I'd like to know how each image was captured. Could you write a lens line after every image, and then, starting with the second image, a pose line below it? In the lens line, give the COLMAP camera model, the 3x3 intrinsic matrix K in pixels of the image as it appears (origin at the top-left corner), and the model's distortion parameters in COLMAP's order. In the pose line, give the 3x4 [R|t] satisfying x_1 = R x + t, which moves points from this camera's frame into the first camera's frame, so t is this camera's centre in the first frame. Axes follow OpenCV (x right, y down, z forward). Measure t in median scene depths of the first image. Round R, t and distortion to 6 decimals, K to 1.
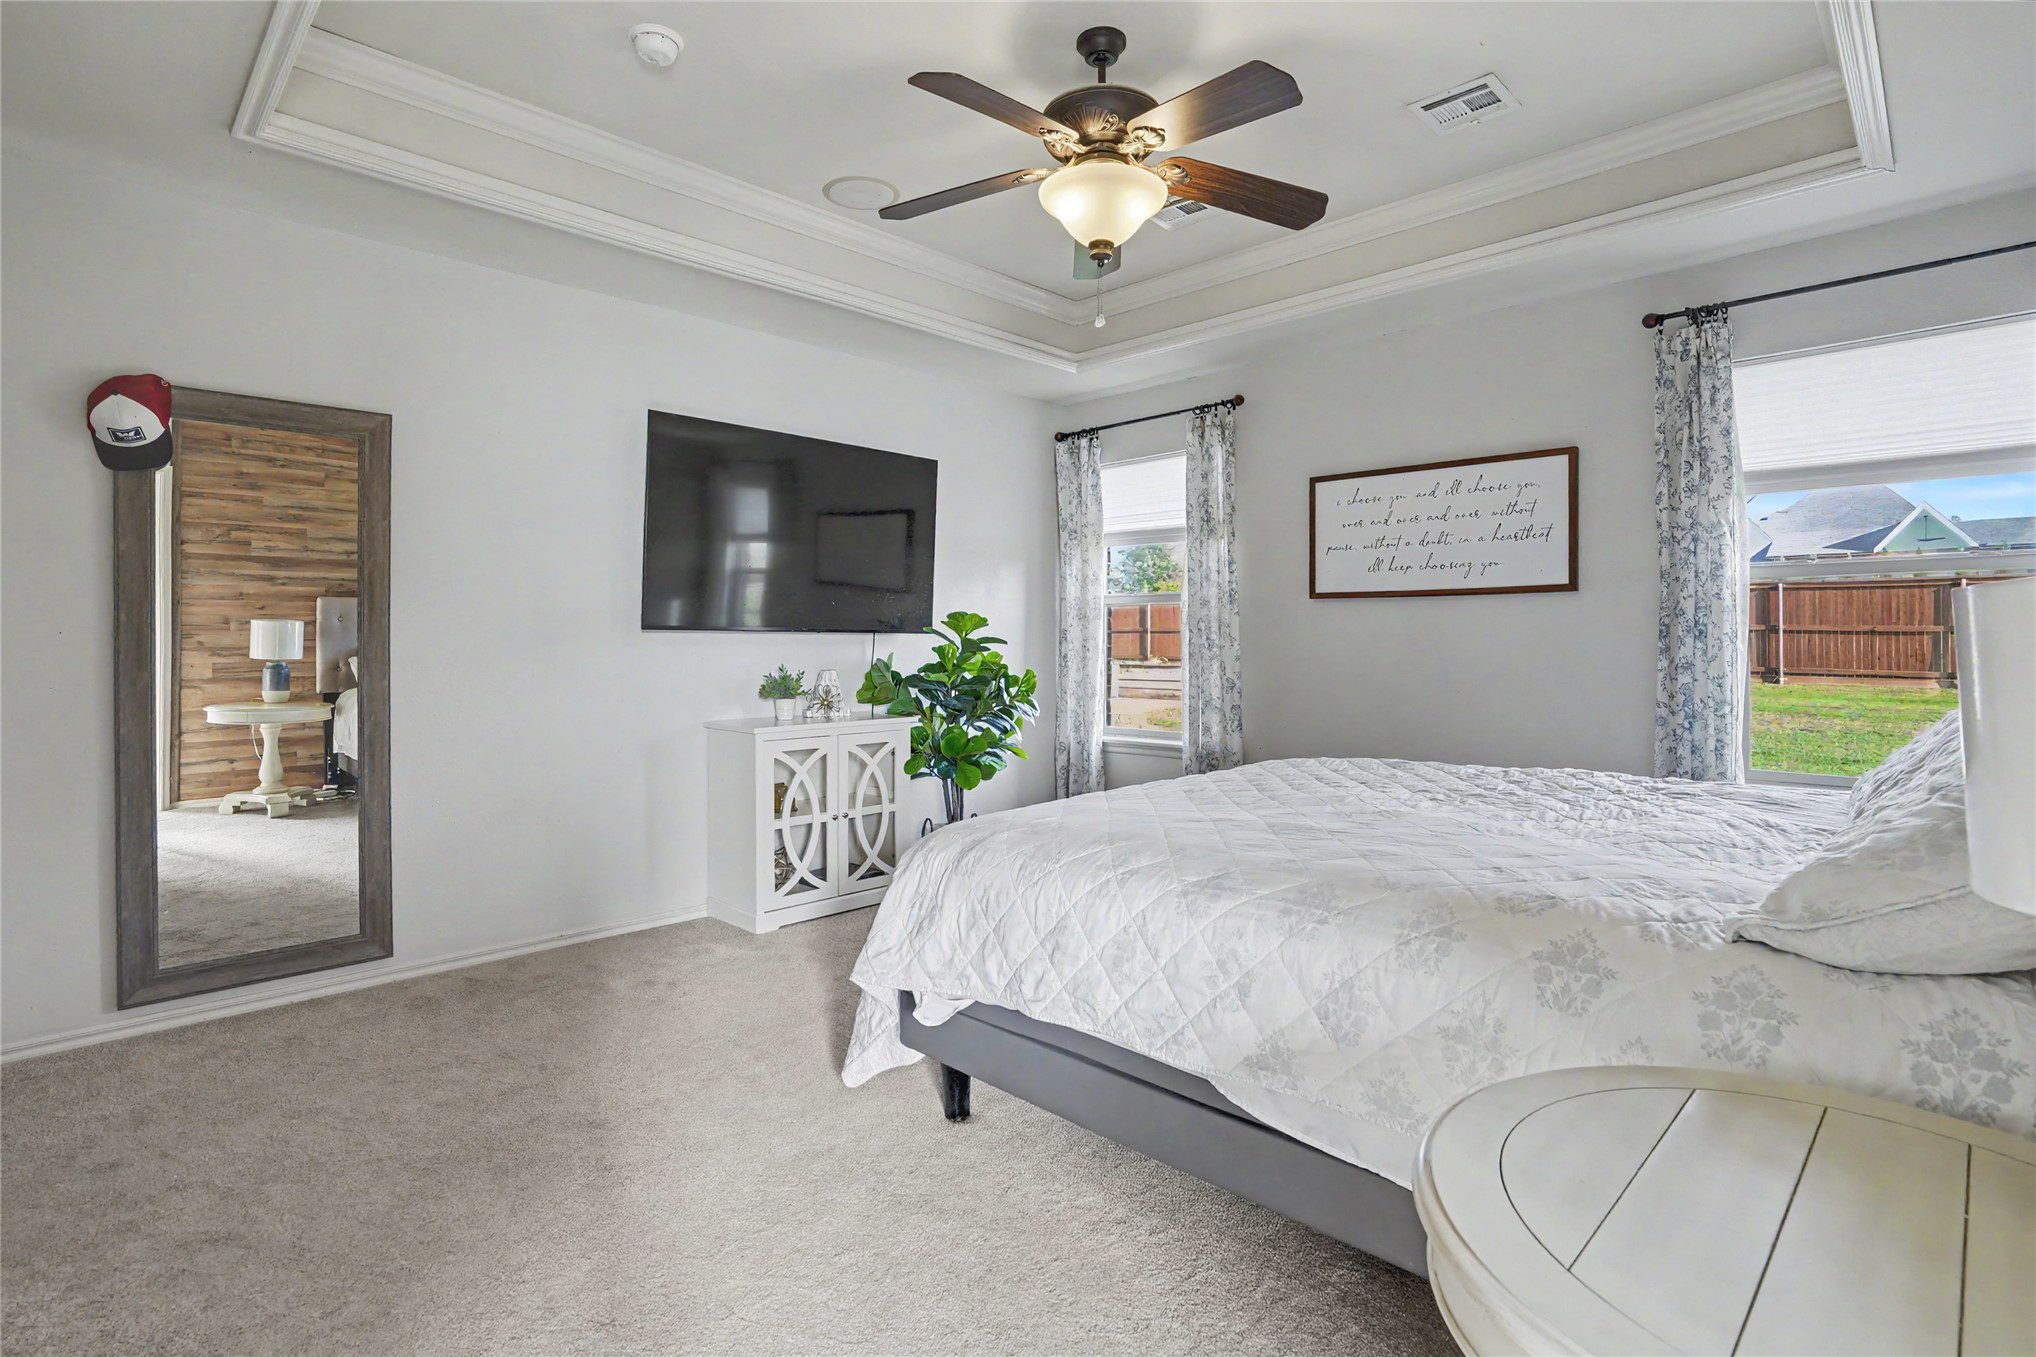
lens RADIAL K [[989.1, 0, 1021.4], [0, 989.1, 654.0], [0, 0, 1]] dist [-0.034378, 0.000444]
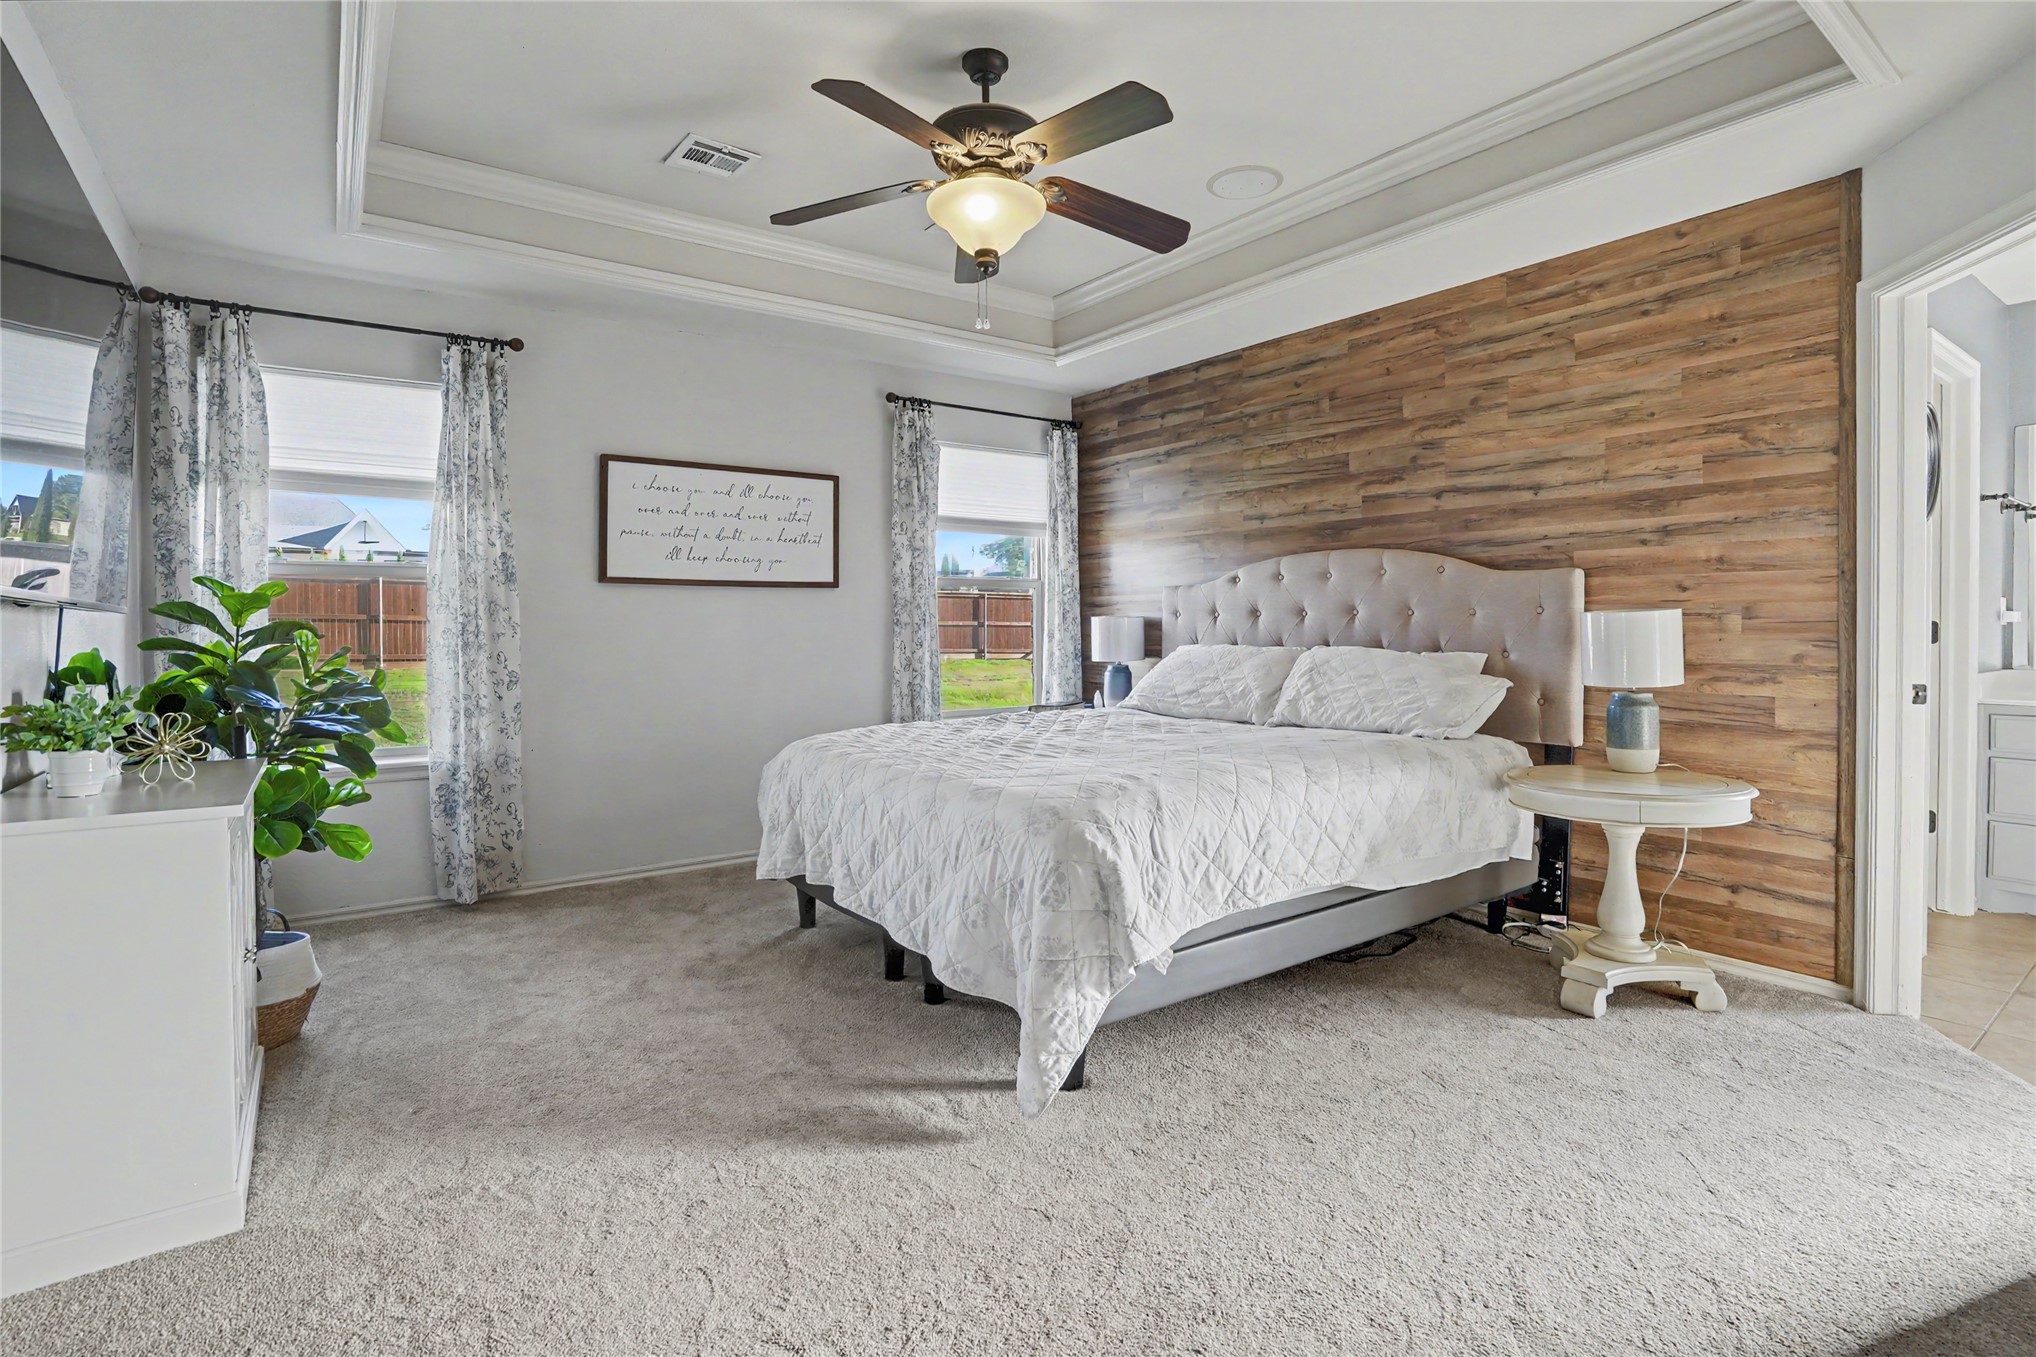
lens RADIAL K [[989.1, 0, 1021.4], [0, 989.1, 654.0], [0, 0, 1]] dist [-0.034378, 0.000444]
pose [[0.175511, -0.024997, 0.984160, -0.638217], [0.014666, 0.999633, 0.022774, -0.004492], [-0.984368, 0.010437, 0.175813, 0.507779]]
